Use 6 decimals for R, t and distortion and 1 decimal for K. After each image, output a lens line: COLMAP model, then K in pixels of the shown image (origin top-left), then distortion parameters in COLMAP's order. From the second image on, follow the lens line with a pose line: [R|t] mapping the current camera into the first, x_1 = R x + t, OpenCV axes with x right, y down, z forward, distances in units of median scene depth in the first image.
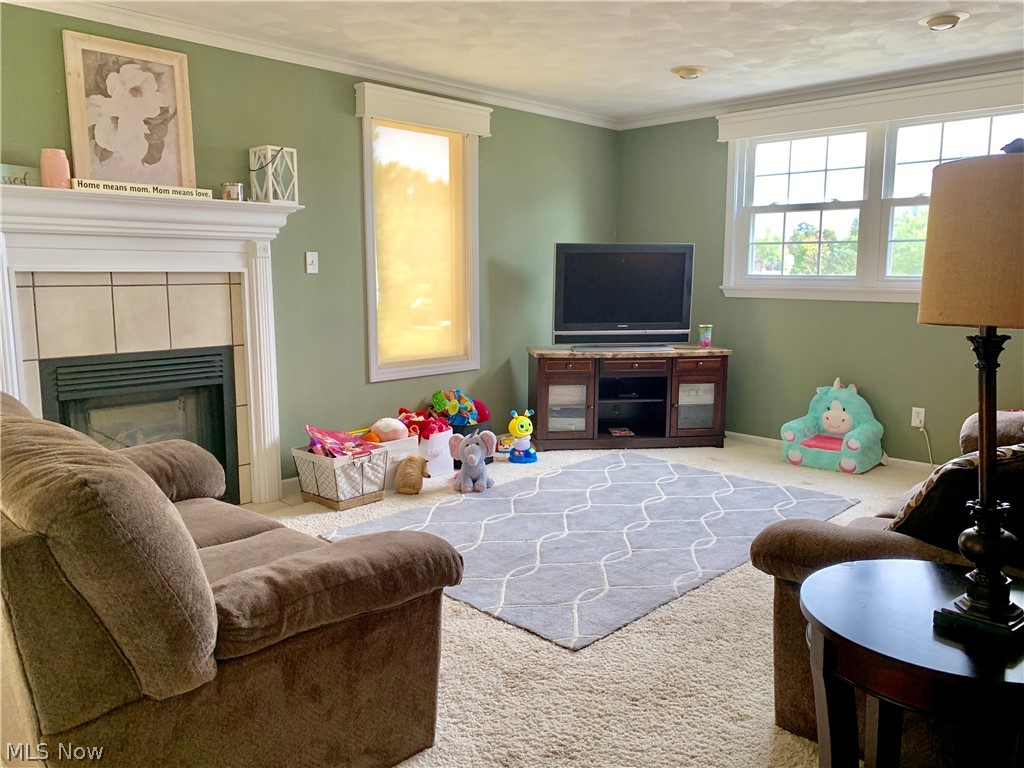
lens RADIAL K [[764.2, 0, 512.0], [0, 764.2, 384.0], [0, 0, 1]] dist [0.029725, -0.004473]
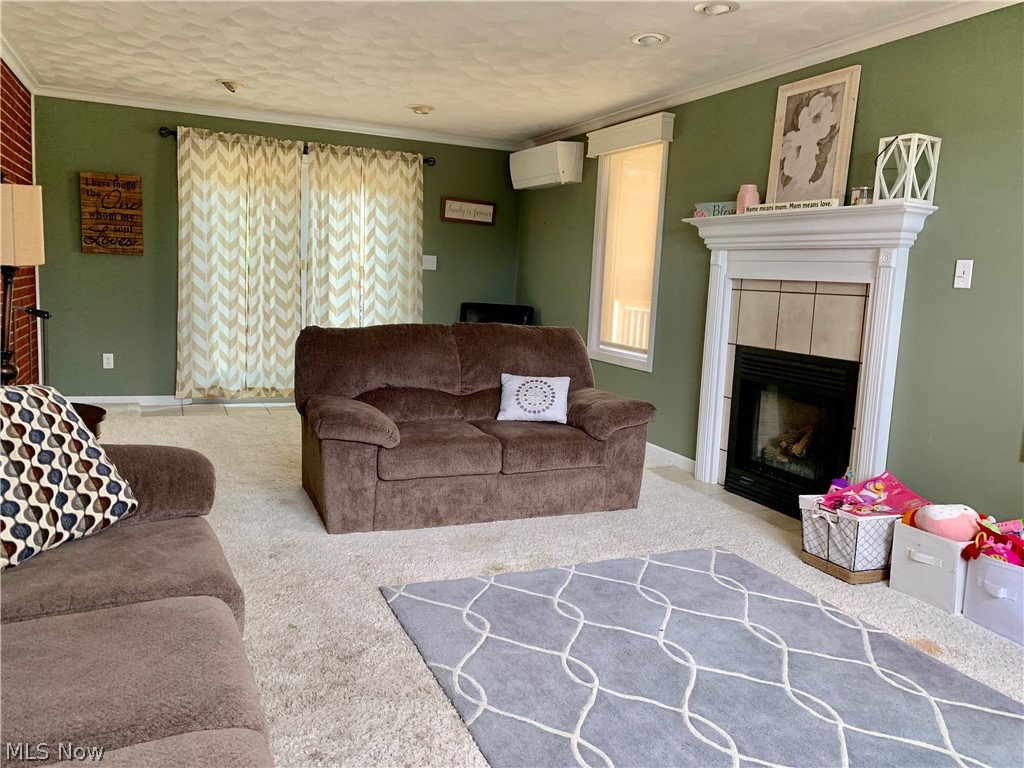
lens RADIAL K [[770.0, 0, 512.0], [0, 770.0, 384.0], [0, 0, 1]] dist [0.038849, -0.054722]
pose [[-0.355644, 0.118984, -0.927017, 0.716702], [-0.179788, 0.964629, 0.192787, -0.142167], [0.917166, 0.235230, -0.321672, 1.011626]]
